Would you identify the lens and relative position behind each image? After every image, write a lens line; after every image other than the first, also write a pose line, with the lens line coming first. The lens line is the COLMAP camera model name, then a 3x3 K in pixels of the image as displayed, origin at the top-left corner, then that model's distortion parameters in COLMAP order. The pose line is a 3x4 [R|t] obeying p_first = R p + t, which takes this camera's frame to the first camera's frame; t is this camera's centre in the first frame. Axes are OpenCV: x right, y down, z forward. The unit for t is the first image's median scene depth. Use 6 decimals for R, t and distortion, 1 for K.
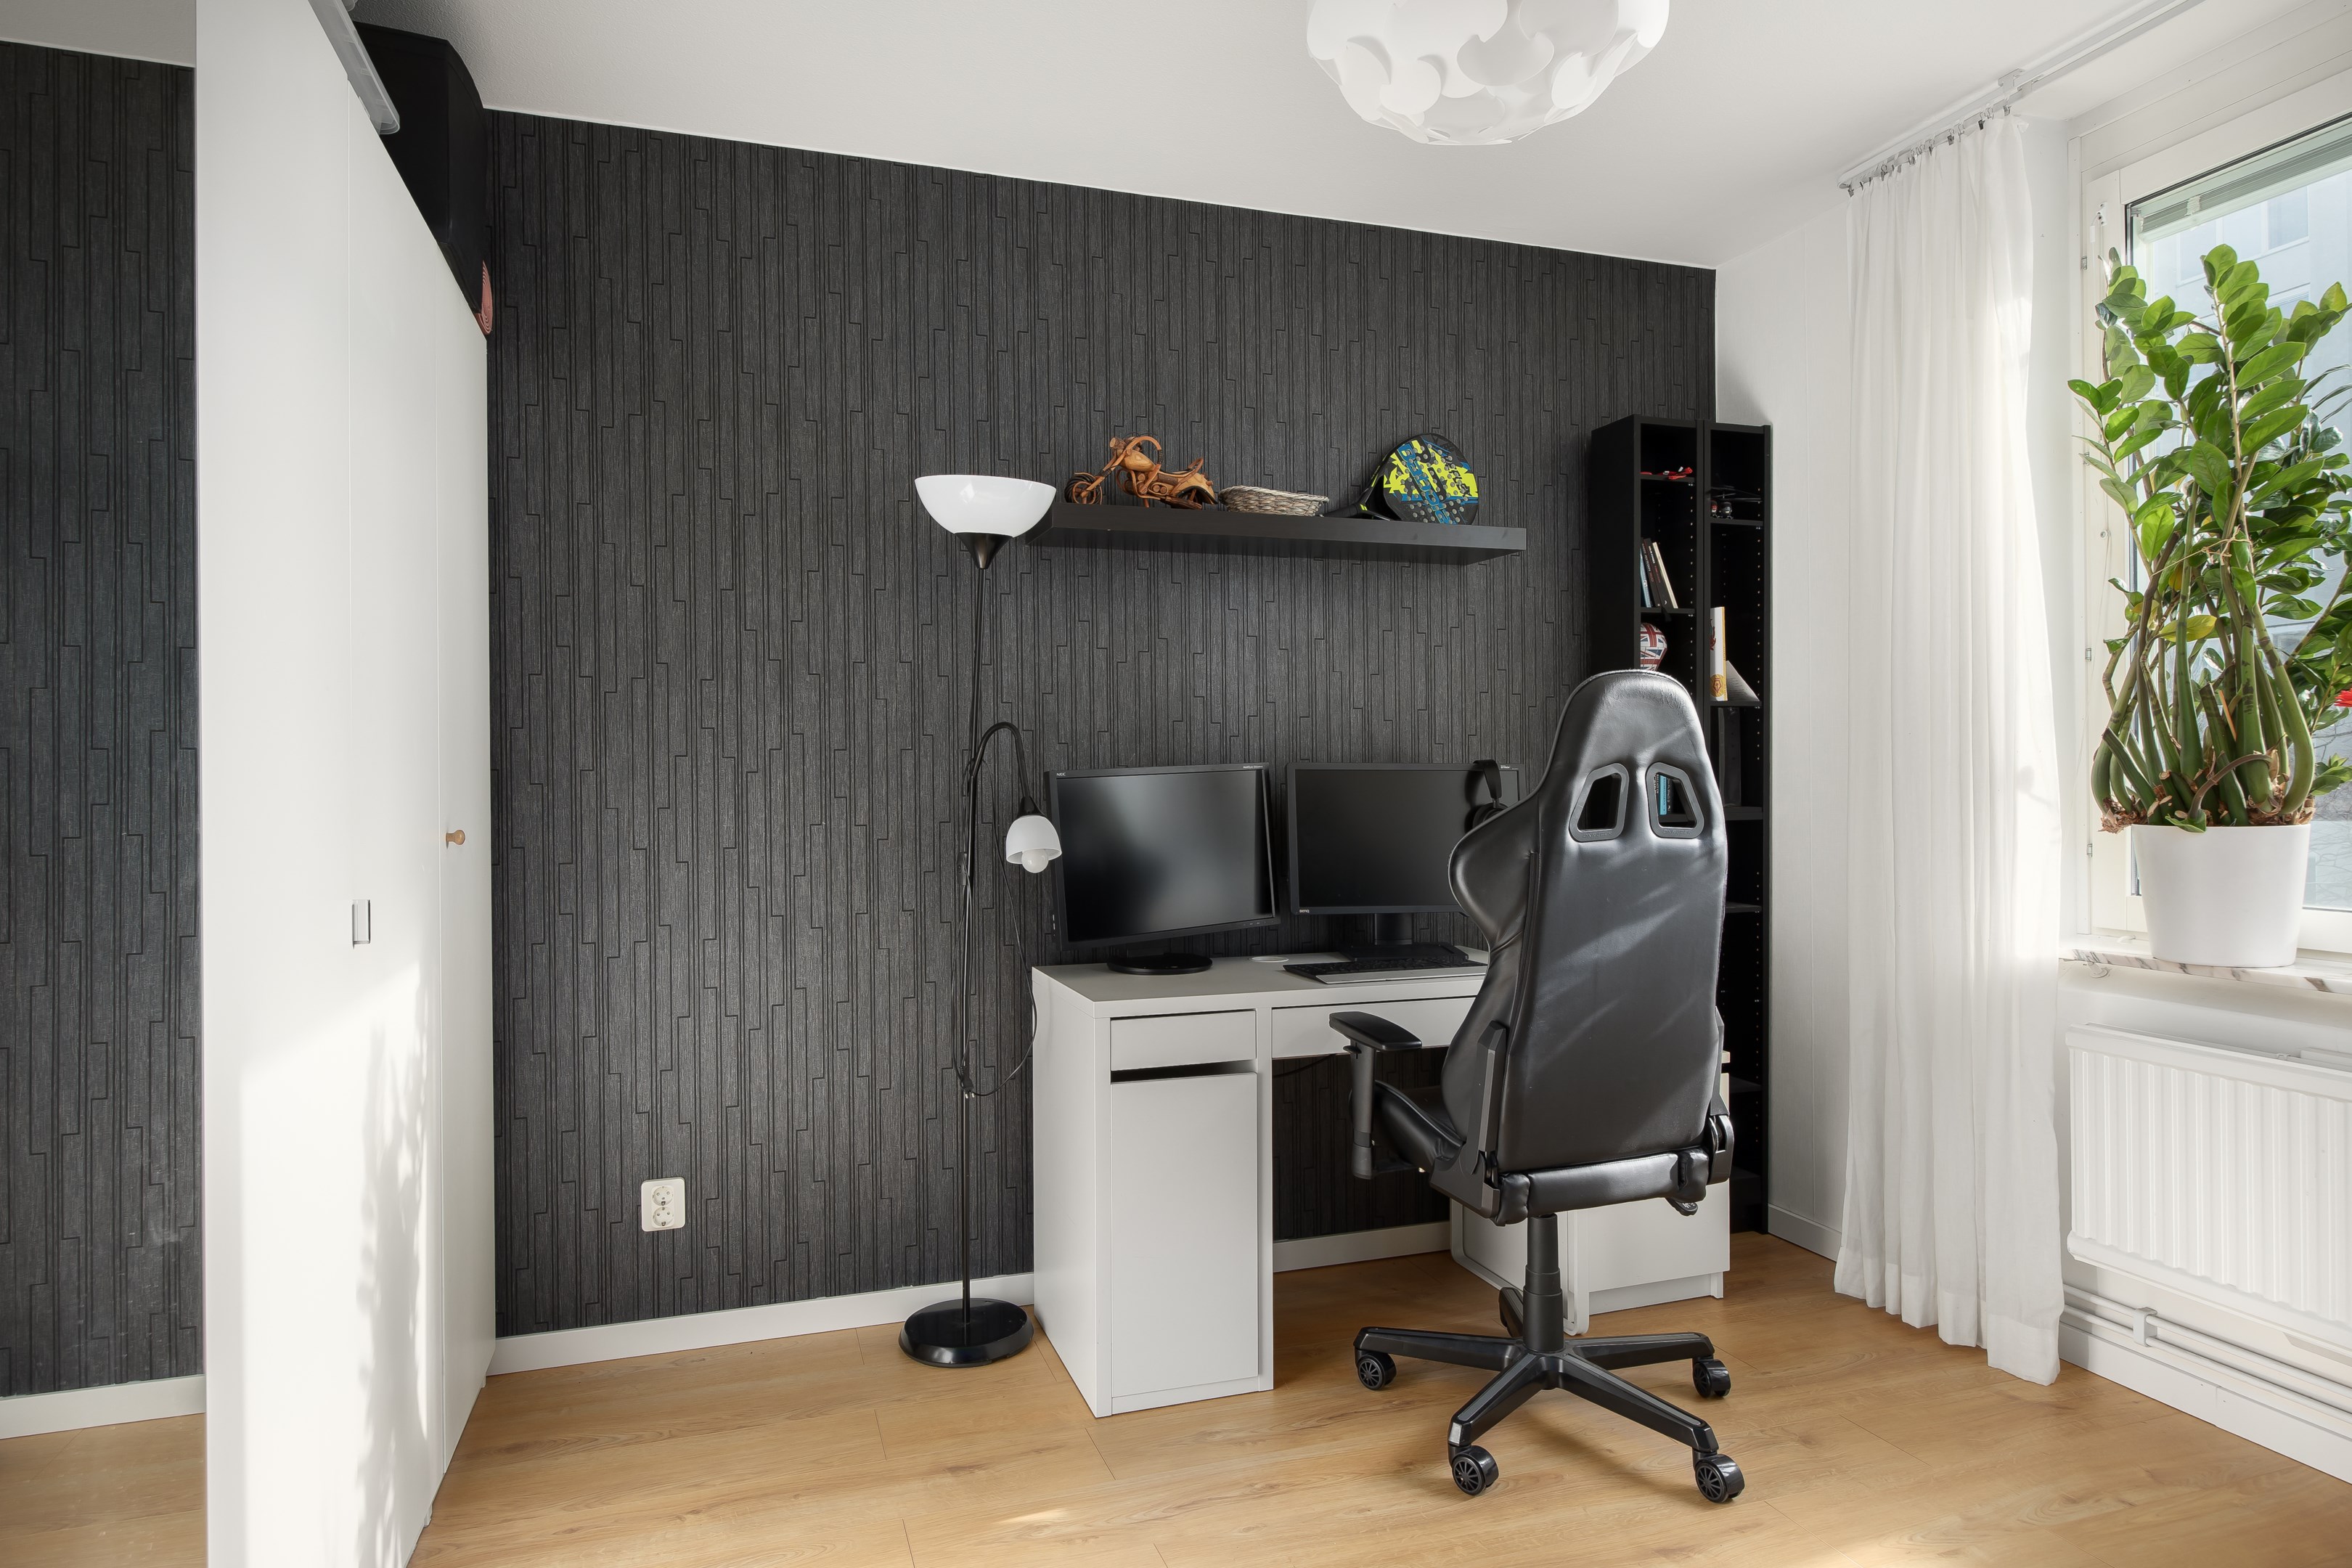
lens RADIAL K [[1334.8, 0, 1176.0], [0, 1334.8, 784.0], [0, 0, 1]] dist [-0.004438, -0.000086]
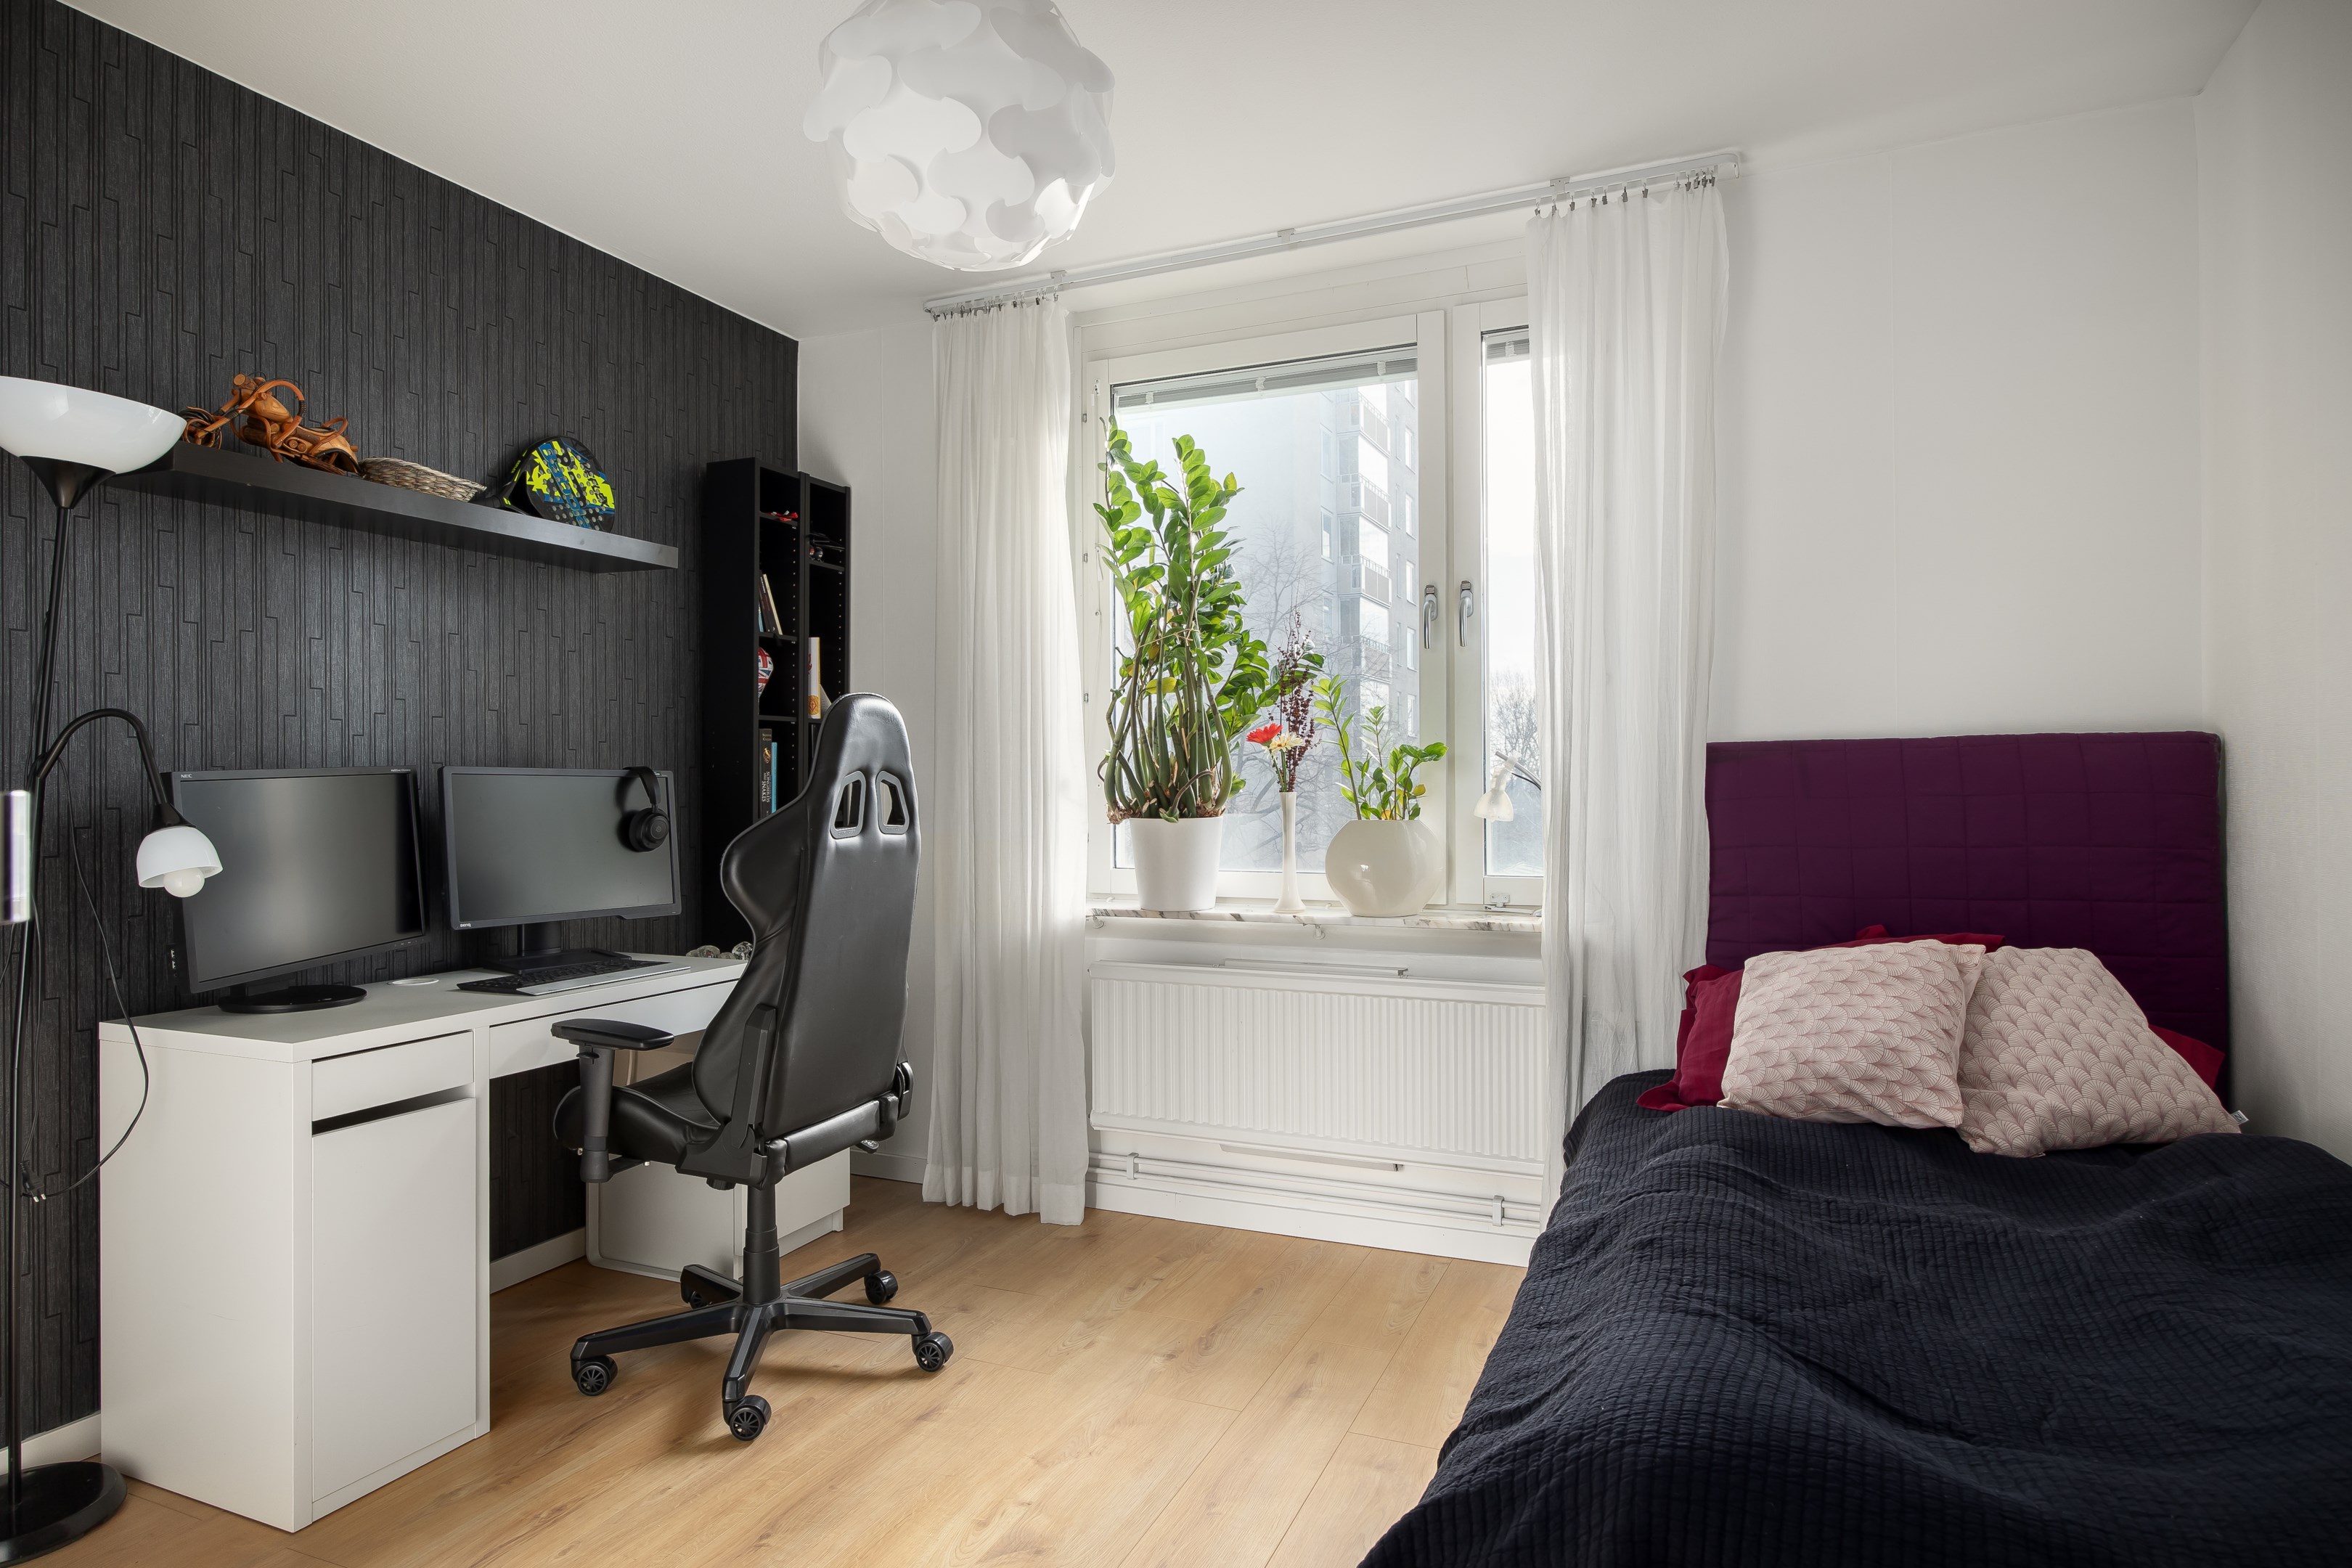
lens RADIAL K [[1302.3, 0, 1176.0], [0, 1302.3, 784.0], [0, 0, 1]] dist [-0.005578, -0.001988]
pose [[0.661530, 0.005522, 0.749899, -0.266613], [0.000144, 0.999972, -0.007490, 0.003319], [-0.749919, 0.005063, 0.661510, 0.024586]]
